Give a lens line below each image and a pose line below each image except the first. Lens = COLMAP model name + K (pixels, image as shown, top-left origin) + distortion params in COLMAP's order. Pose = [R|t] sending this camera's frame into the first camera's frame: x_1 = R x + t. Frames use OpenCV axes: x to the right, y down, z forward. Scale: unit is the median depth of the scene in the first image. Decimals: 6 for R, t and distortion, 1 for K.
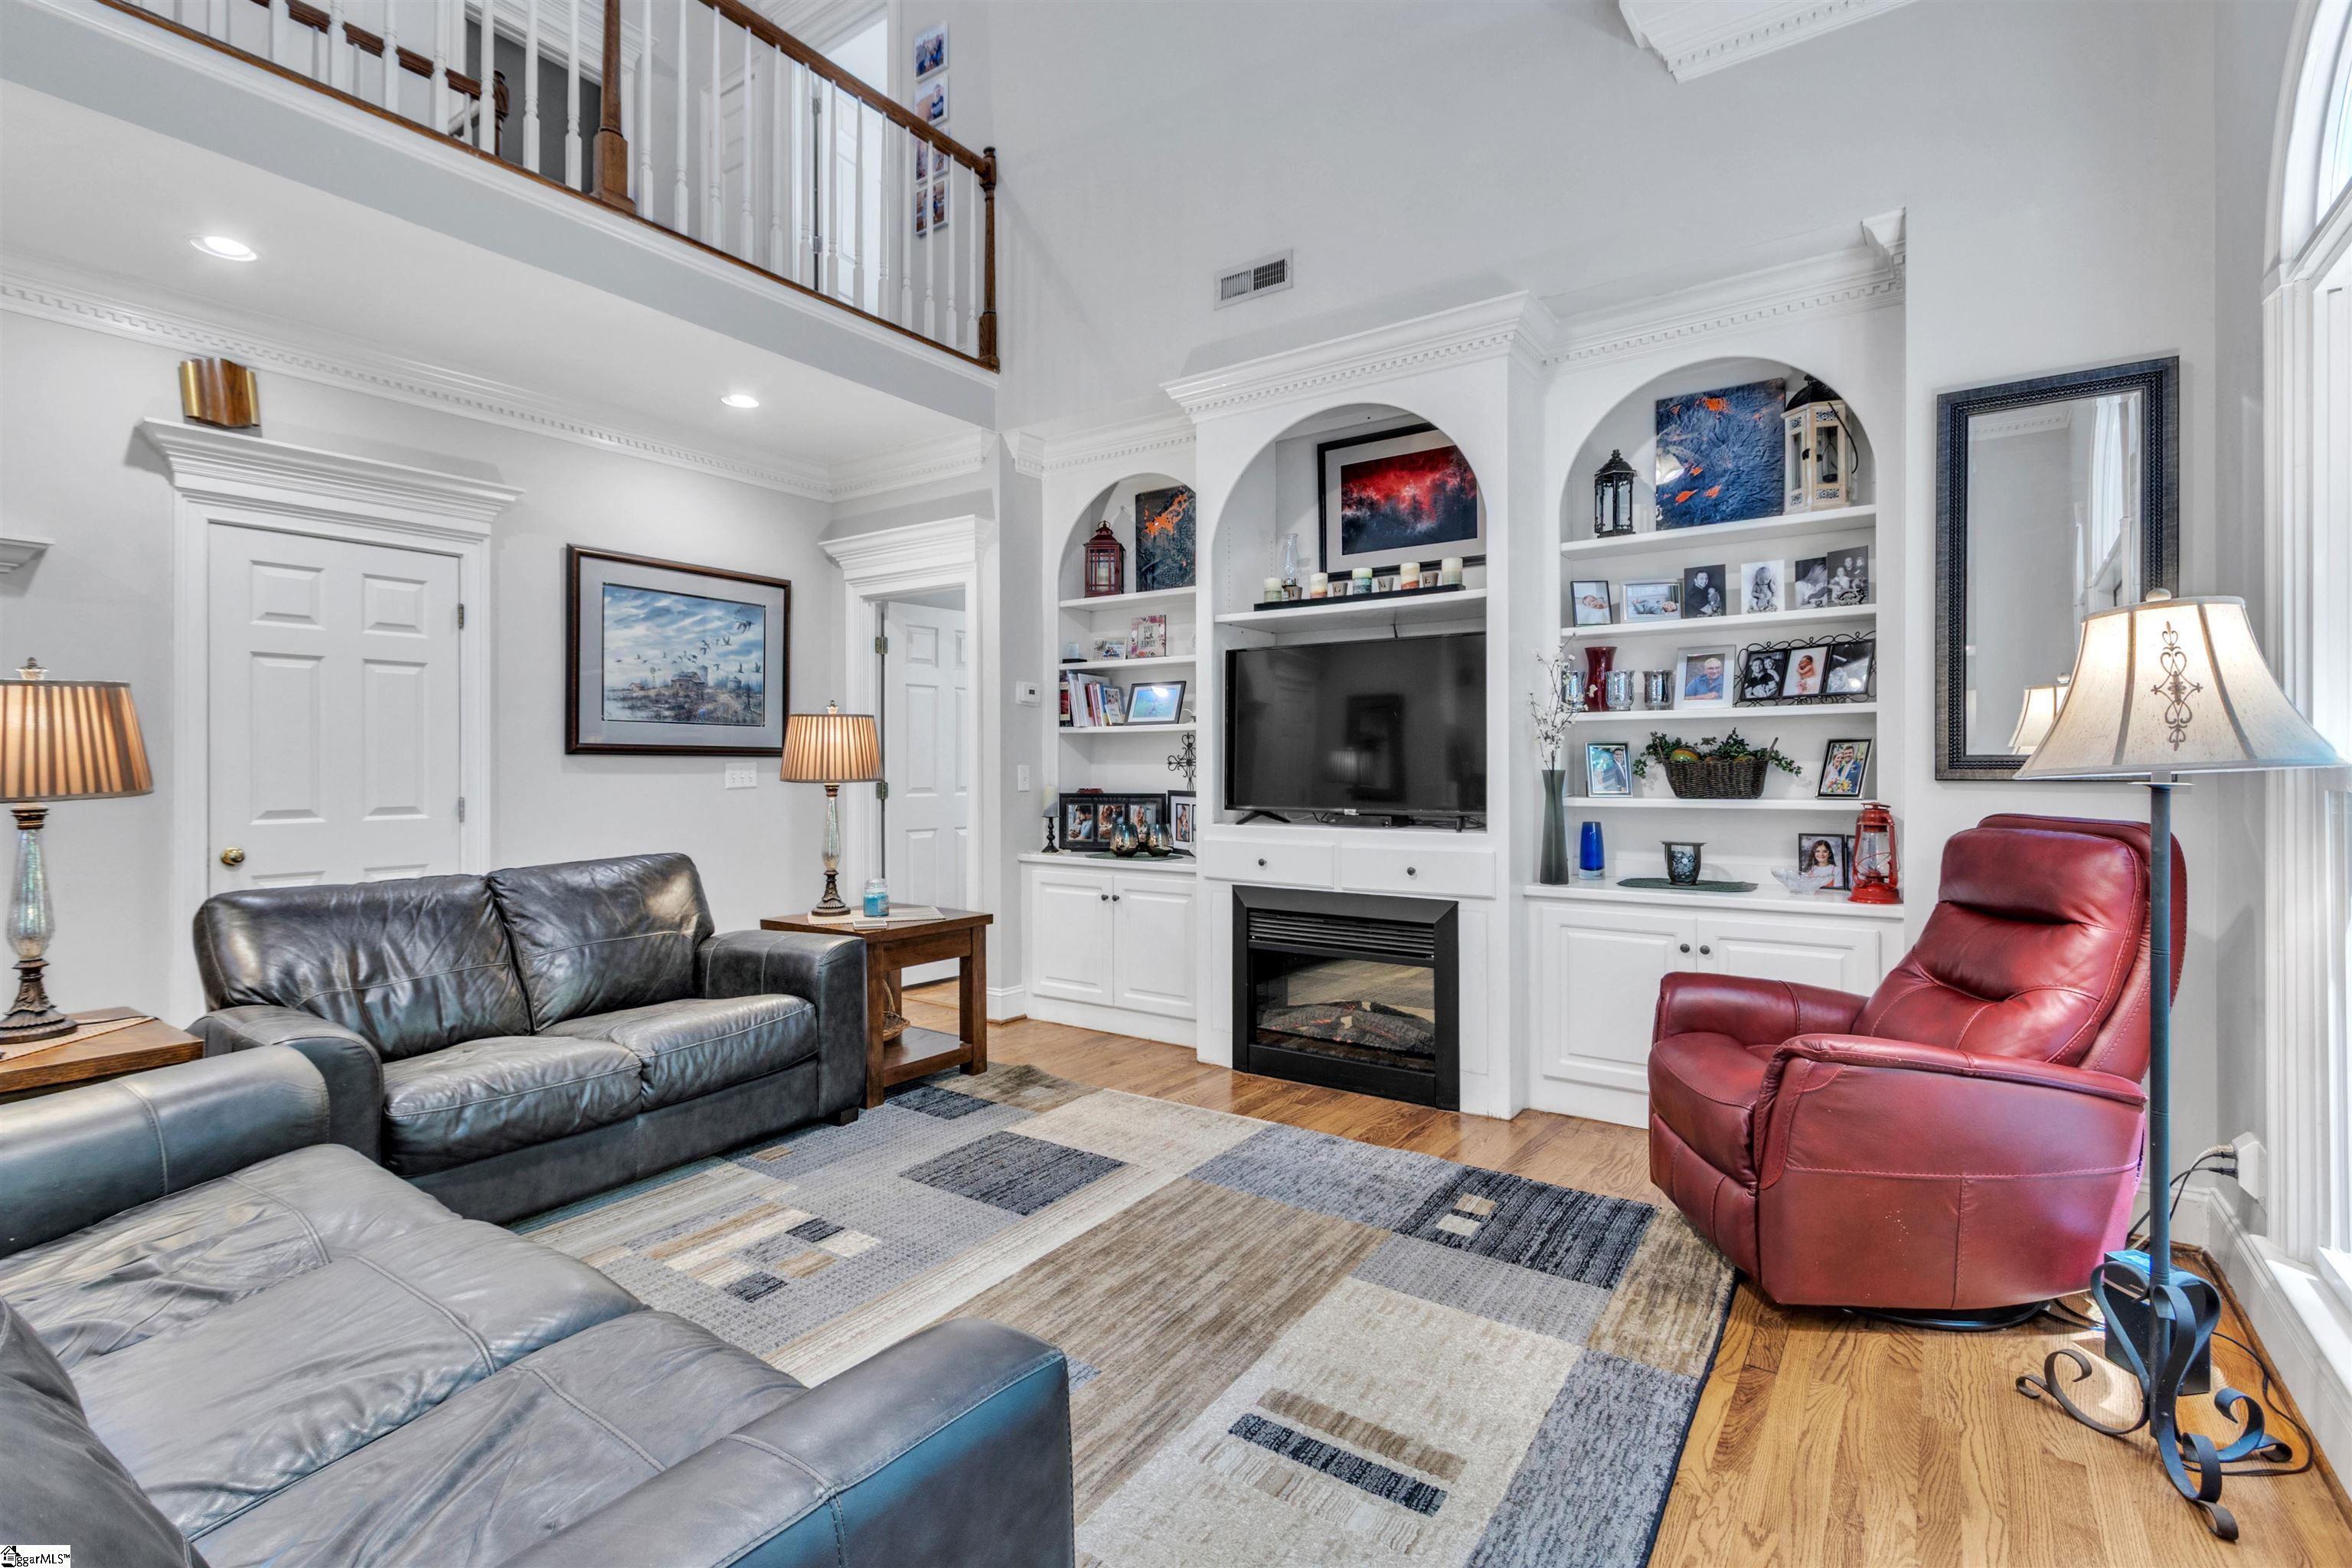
lens RADIAL K [[1080.6, 0, 1159.9], [0, 1080.6, 767.1], [0, 0, 1]] dist [0.001837, -0.000387]
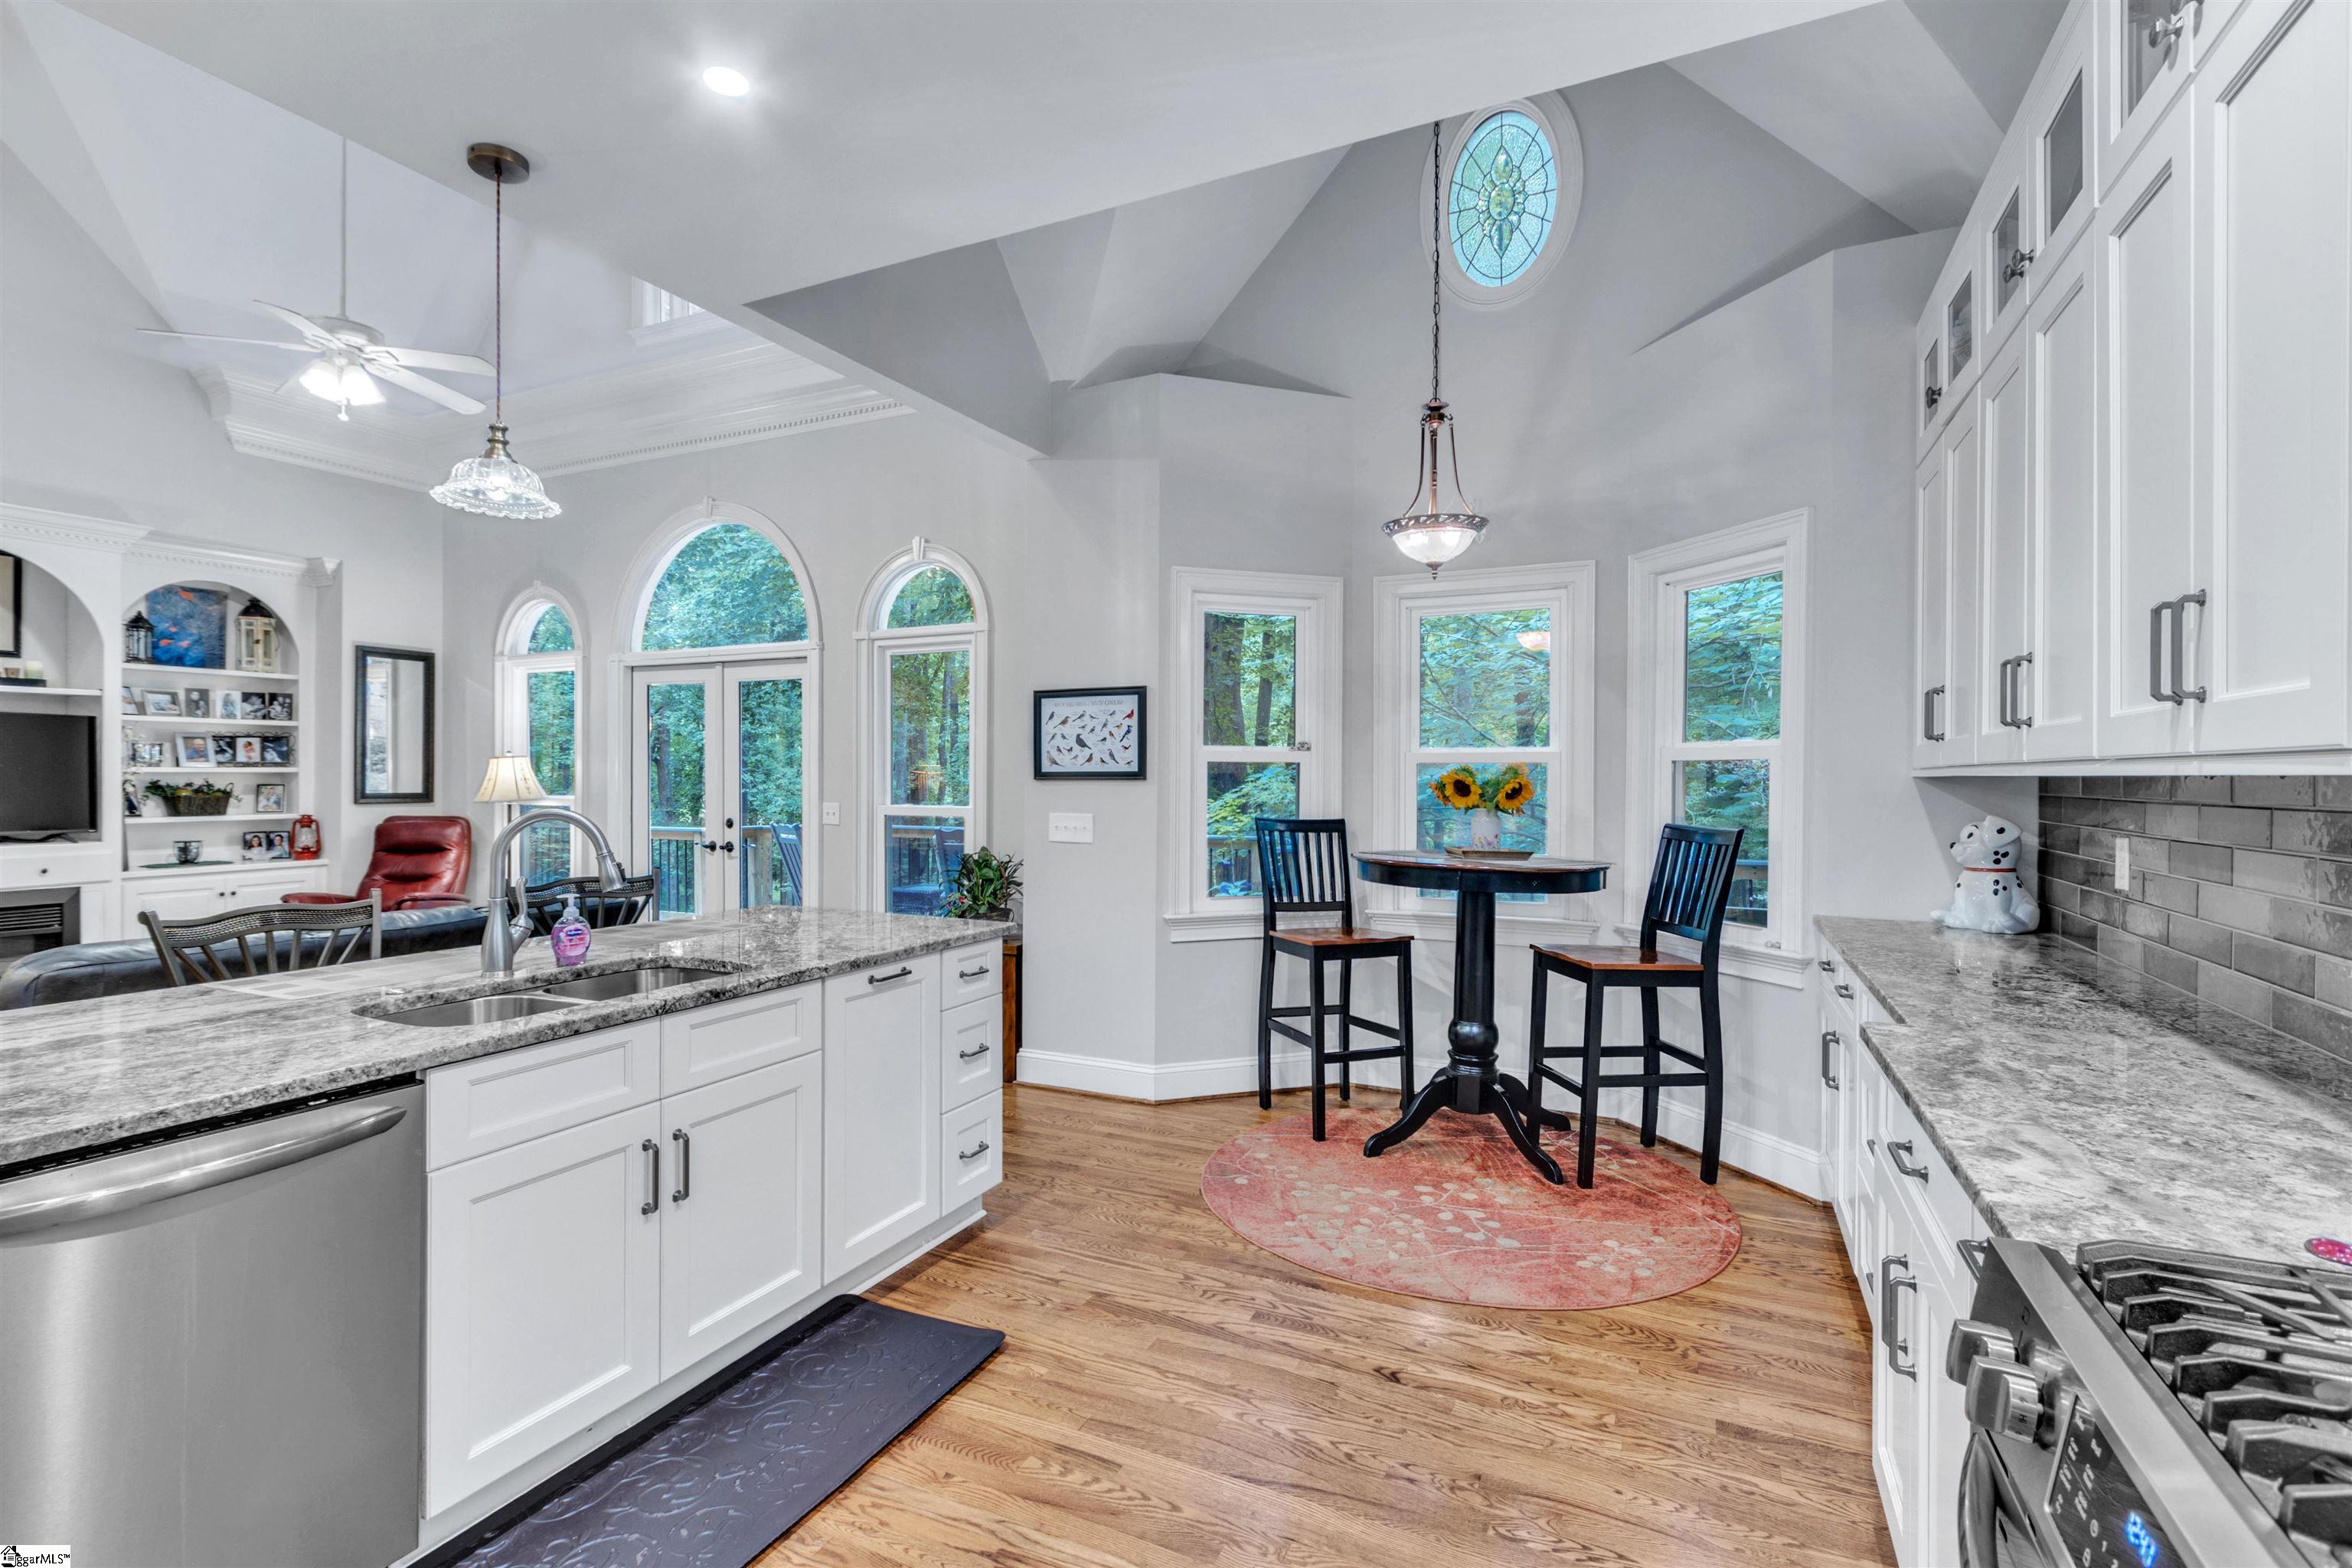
lens RADIAL K [[1080.6, 0, 1163.1], [0, 1080.6, 777.4], [0, 0, 1]] dist [0.001837, -0.000387]
pose [[-0.161255, -0.000167, 0.986913, -1.182023], [-0.003867, 0.999992, -0.000462, -0.031685], [-0.986905, -0.003891, -0.161255, -0.237347]]
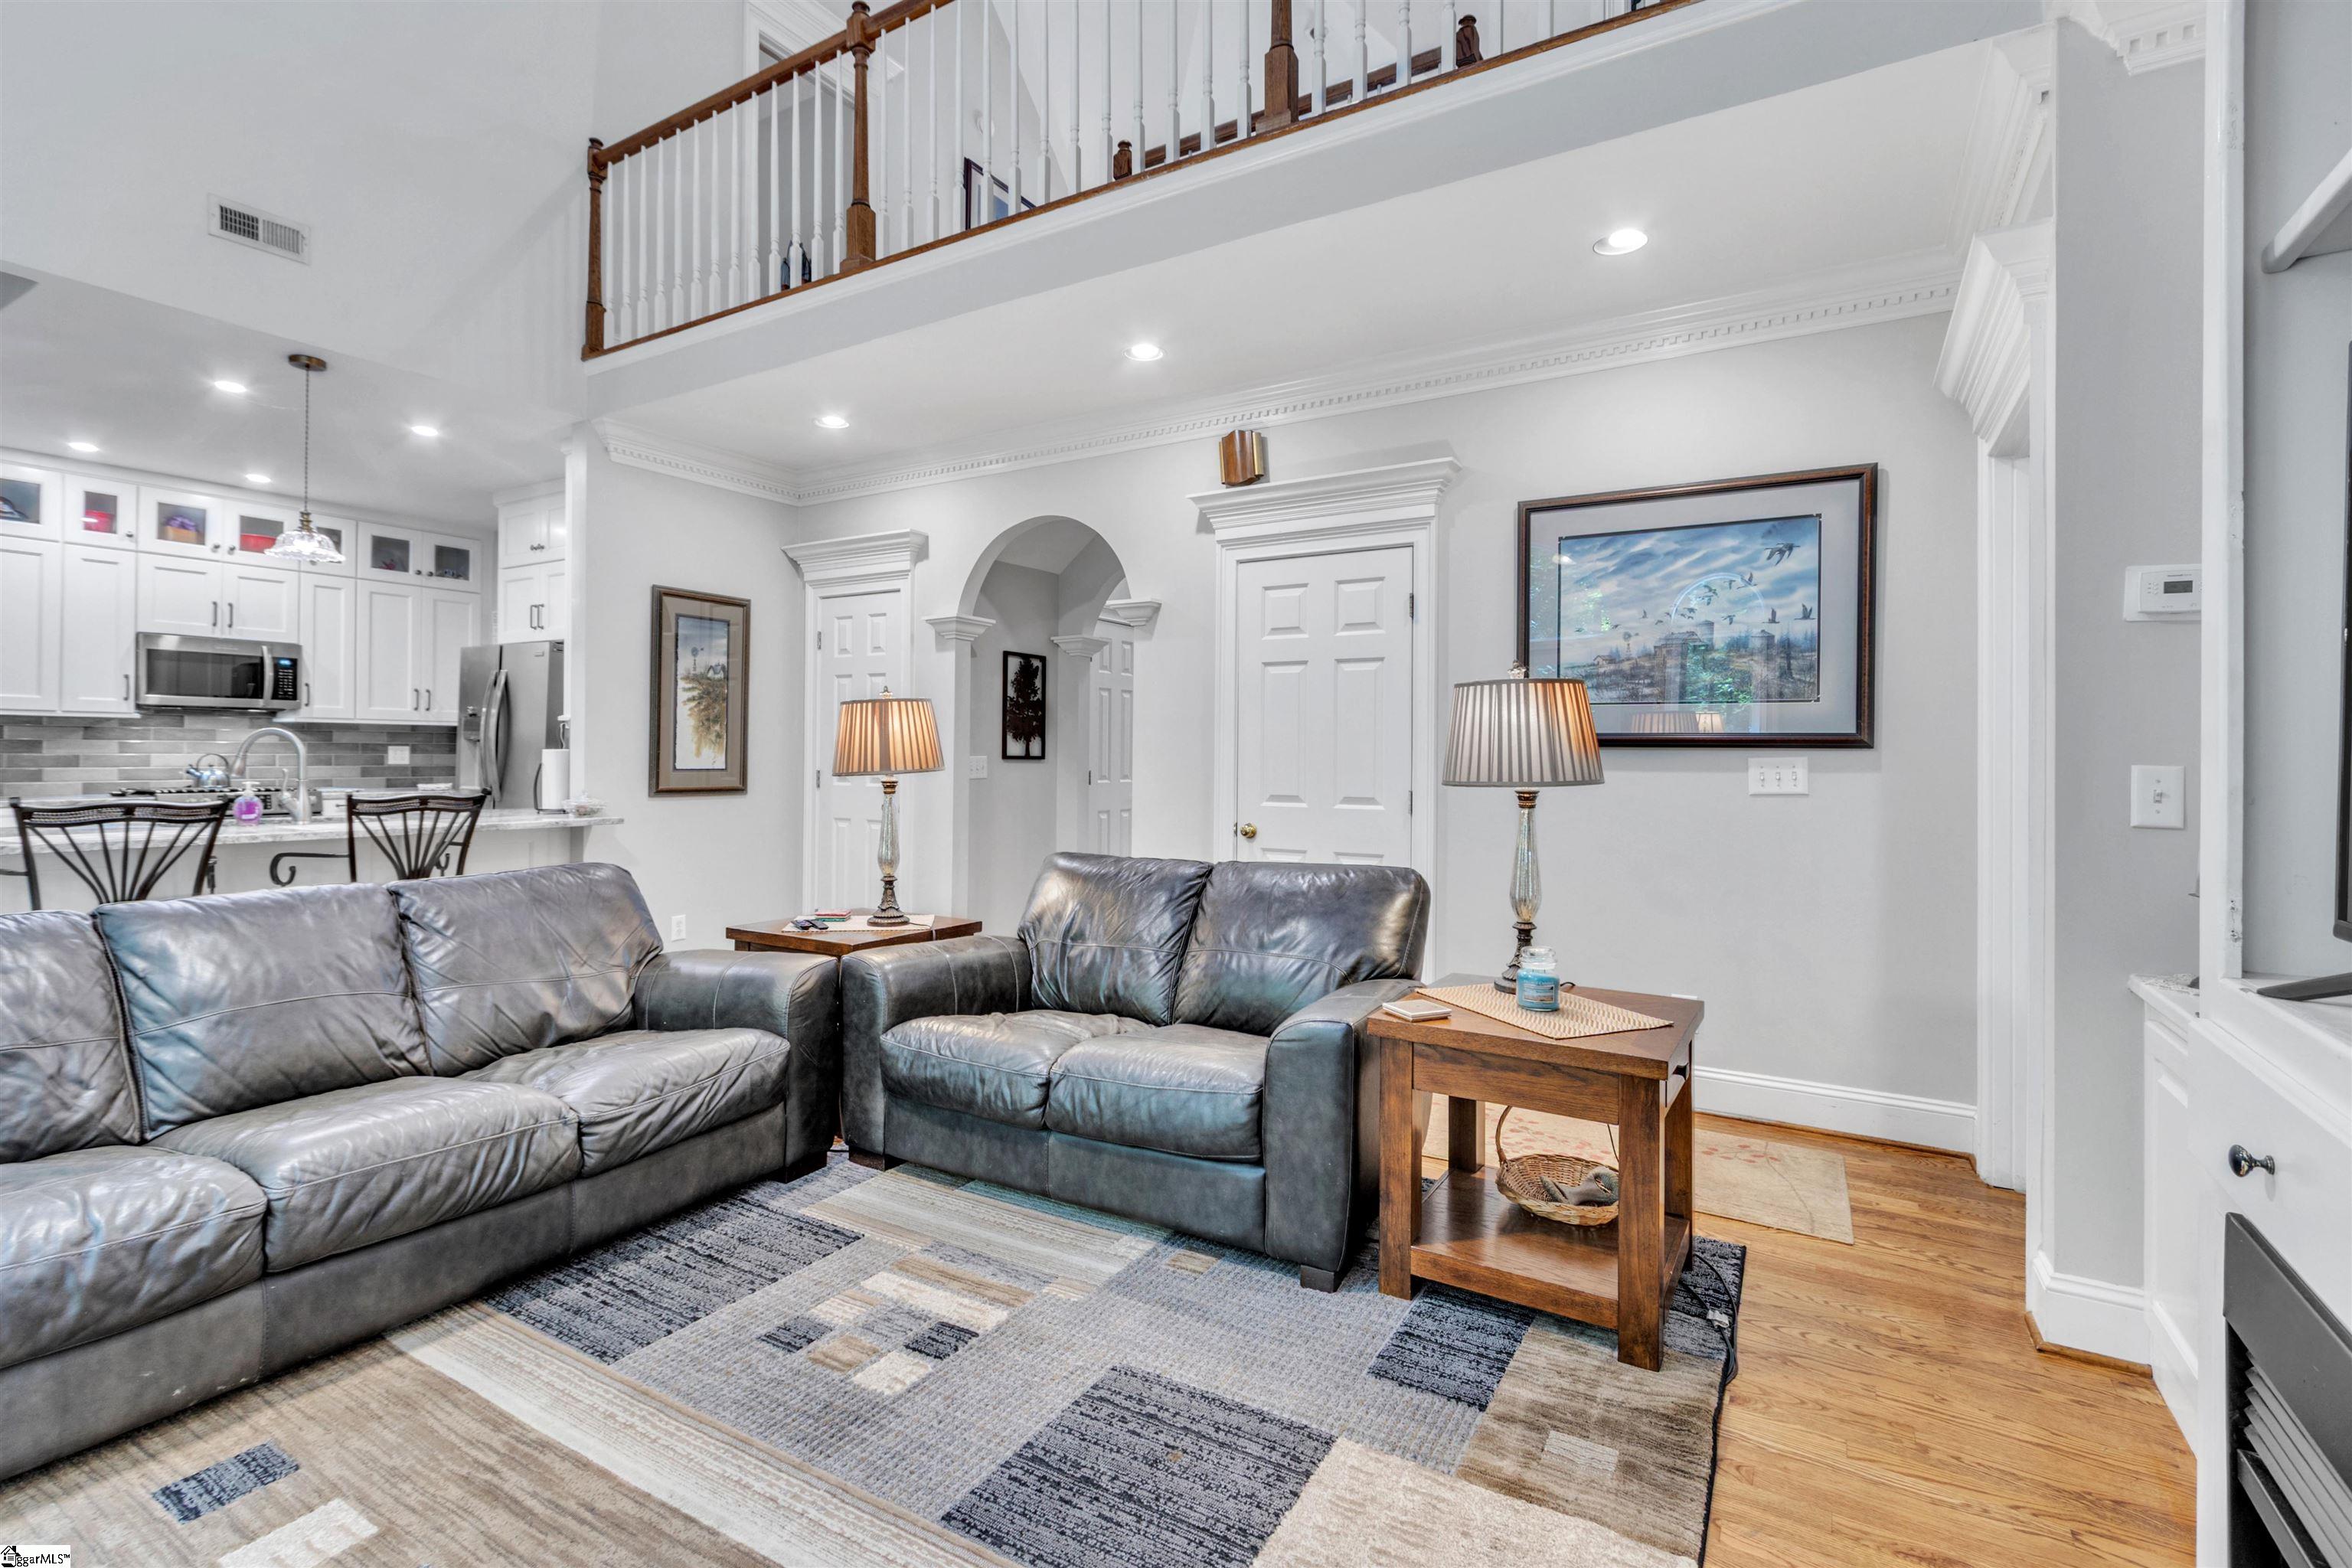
lens RADIAL K [[1080.6, 0, 1183.1], [0, 1080.6, 754.5], [0, 0, 1]] dist [0.001837, -0.000387]
pose [[0.074088, 0.000923, -0.997251, 0.278807], [-0.009580, 0.999954, 0.000213, -0.002616], [0.997206, 0.009538, 0.074093, 0.637130]]
